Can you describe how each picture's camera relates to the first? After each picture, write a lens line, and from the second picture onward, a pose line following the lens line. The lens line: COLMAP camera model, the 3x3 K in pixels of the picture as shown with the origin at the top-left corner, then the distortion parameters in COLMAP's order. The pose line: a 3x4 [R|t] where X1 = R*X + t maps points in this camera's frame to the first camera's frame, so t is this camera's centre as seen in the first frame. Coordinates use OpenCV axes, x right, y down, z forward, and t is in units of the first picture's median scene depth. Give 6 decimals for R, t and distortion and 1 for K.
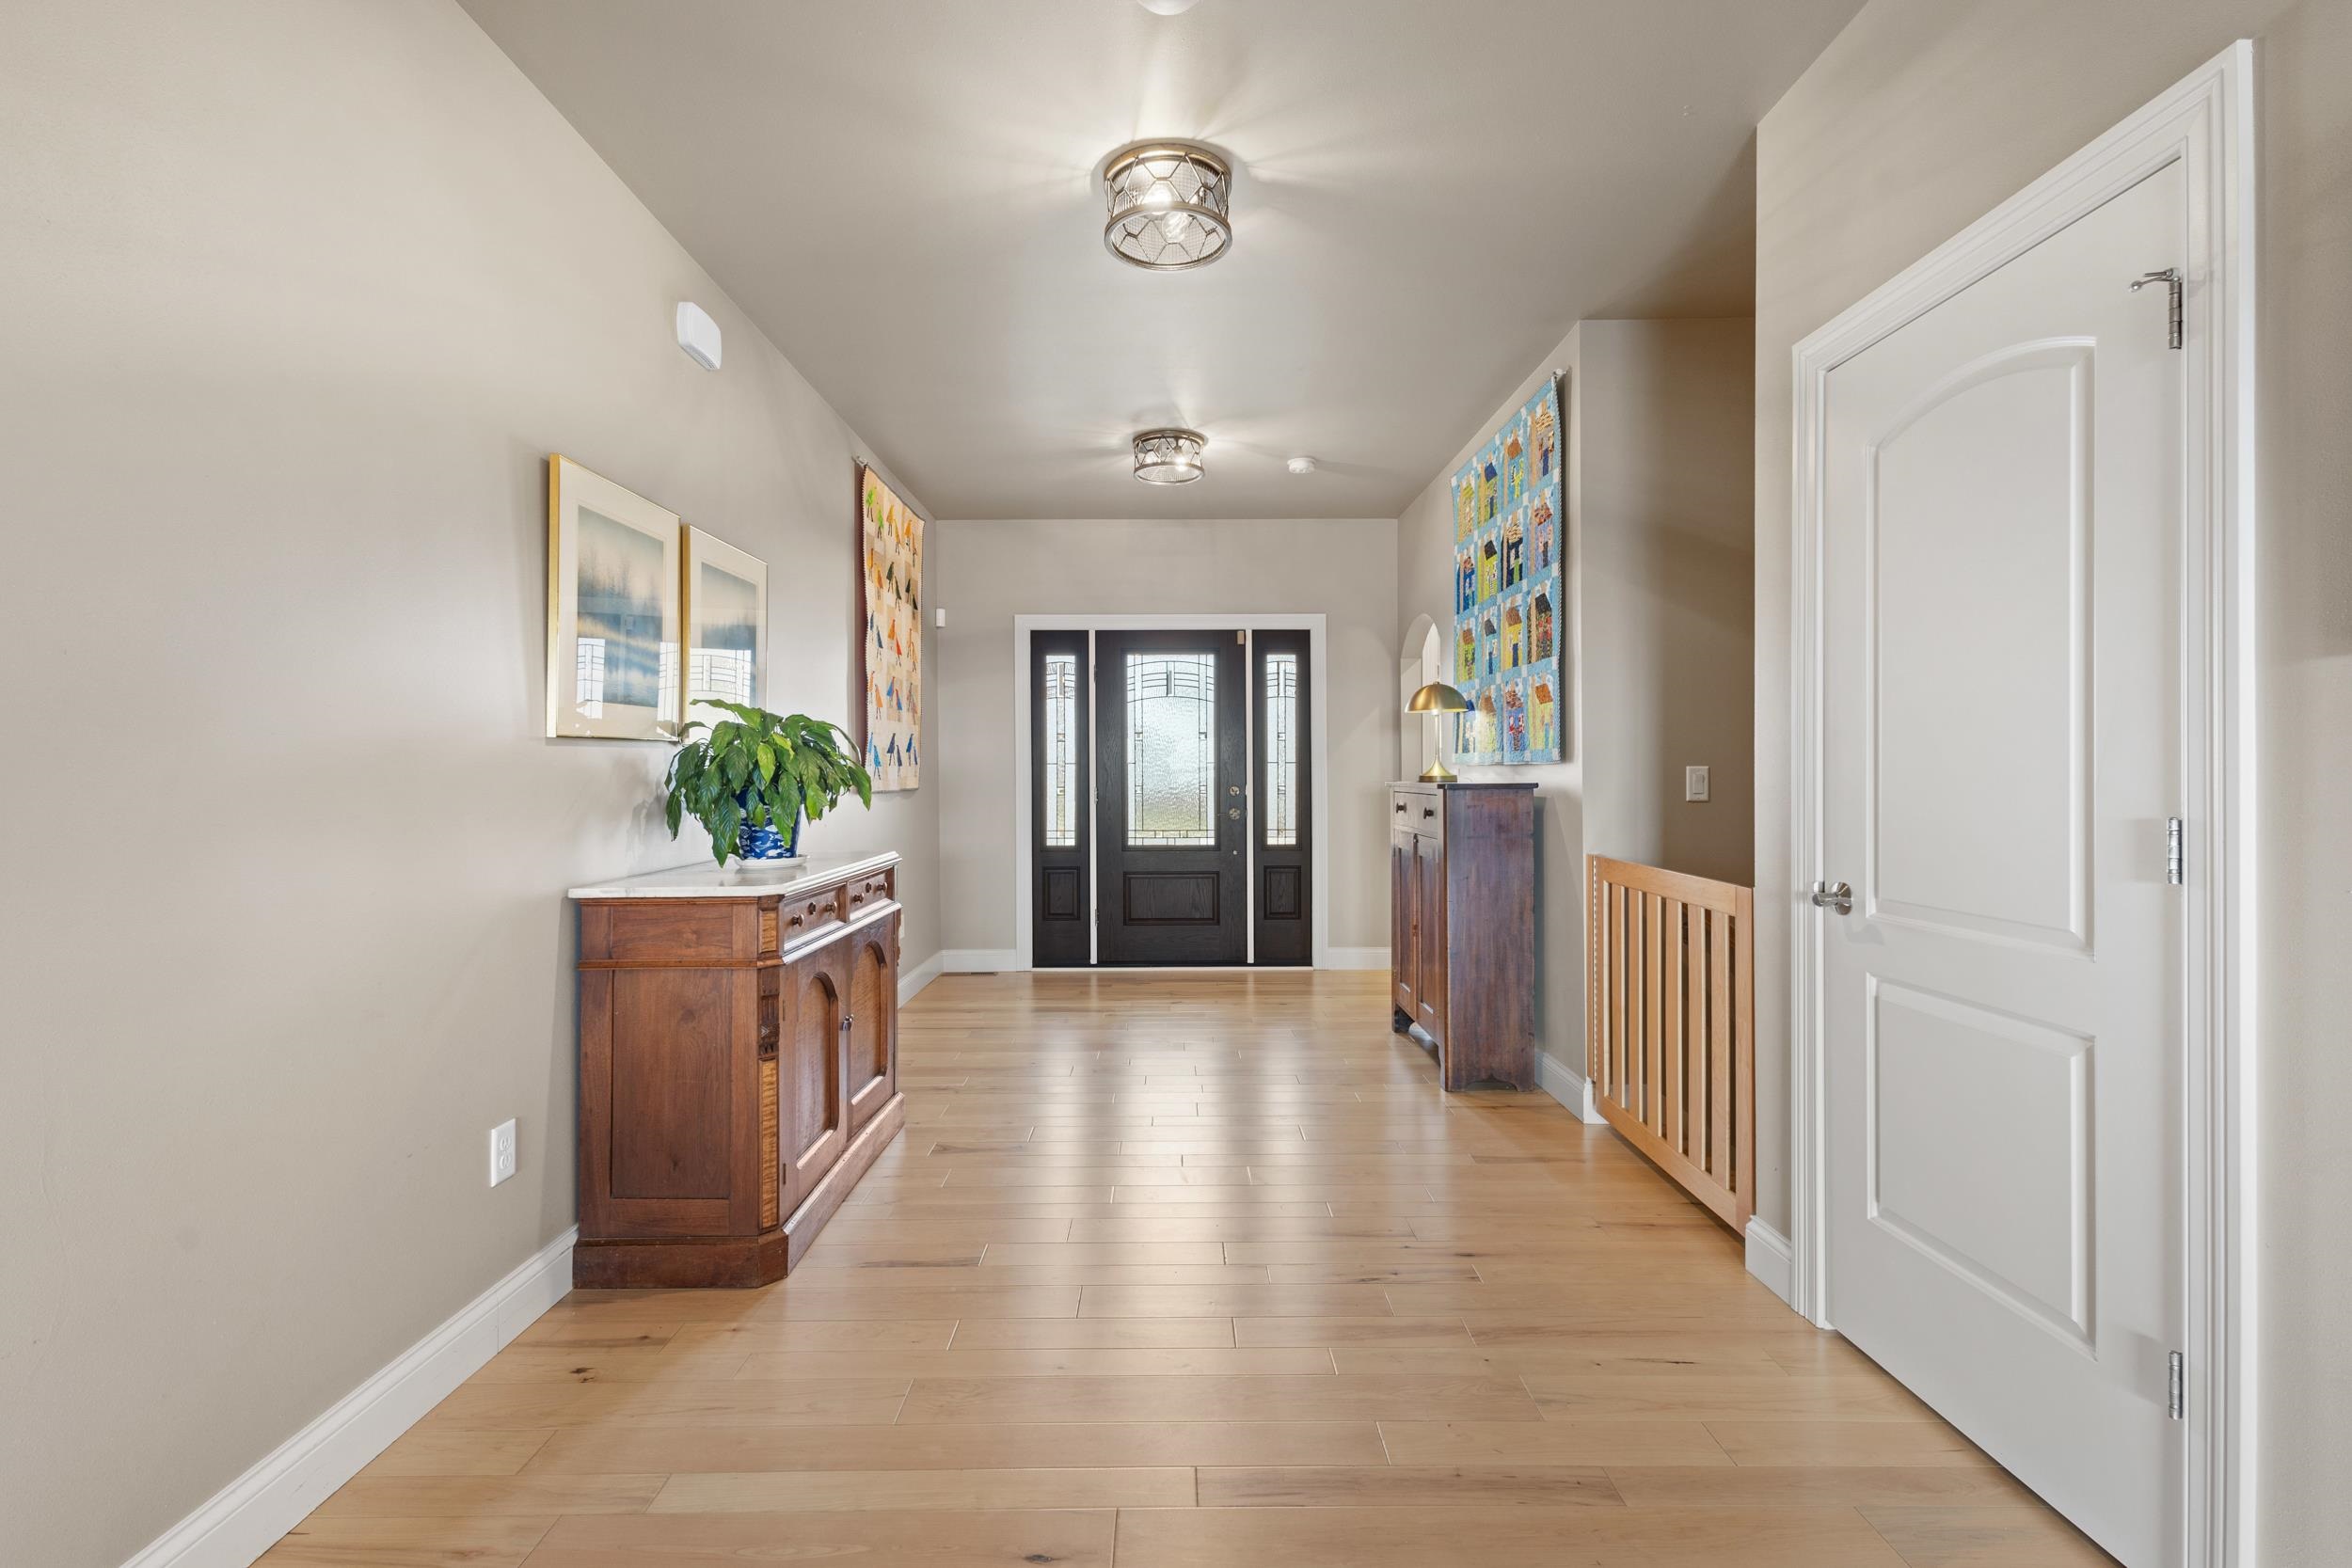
lens RADIAL K [[1081.8, 0, 1177.0], [0, 1081.8, 784.7], [0, 0, 1]] dist [0.012637, 0.000927]
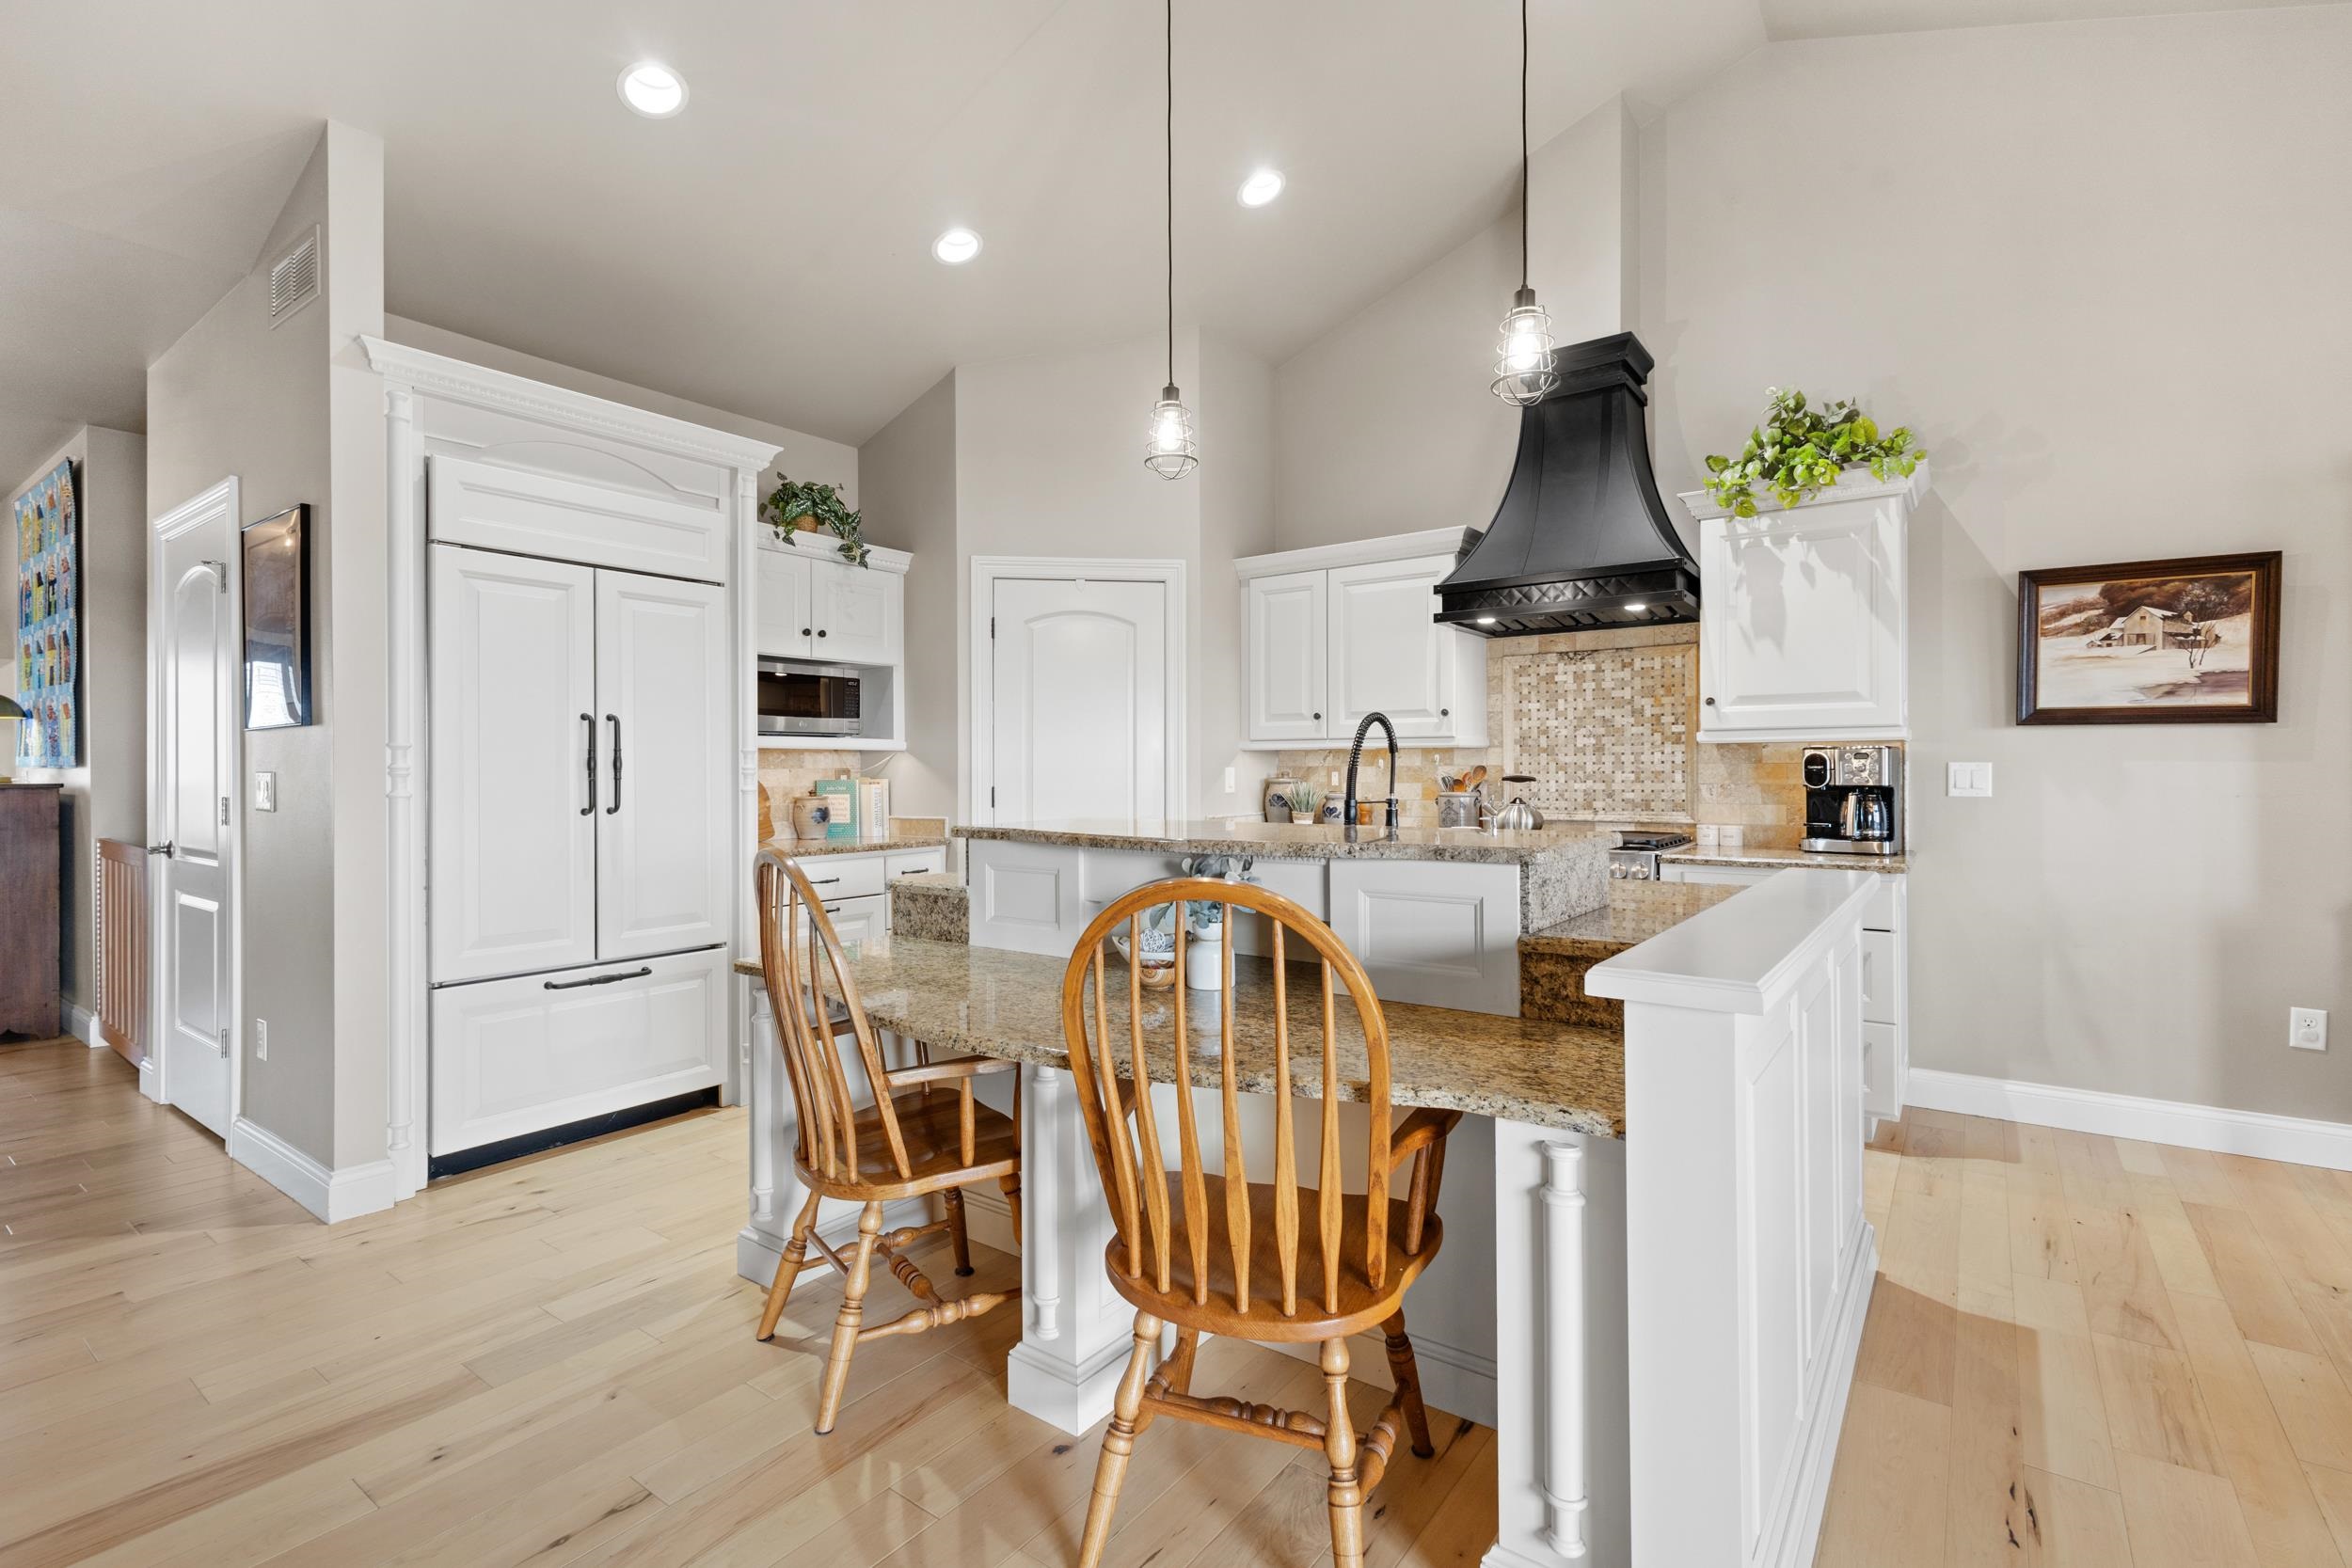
lens RADIAL K [[1081.8, 0, 1174.7], [0, 1081.8, 771.5], [0, 0, 1]] dist [0.012637, 0.000927]
pose [[0.607136, 0.003389, 0.794591, 0.108682], [0.006610, 0.999935, -0.009315, 0.004356], [-0.794570, 0.010908, 0.607074, -0.734104]]
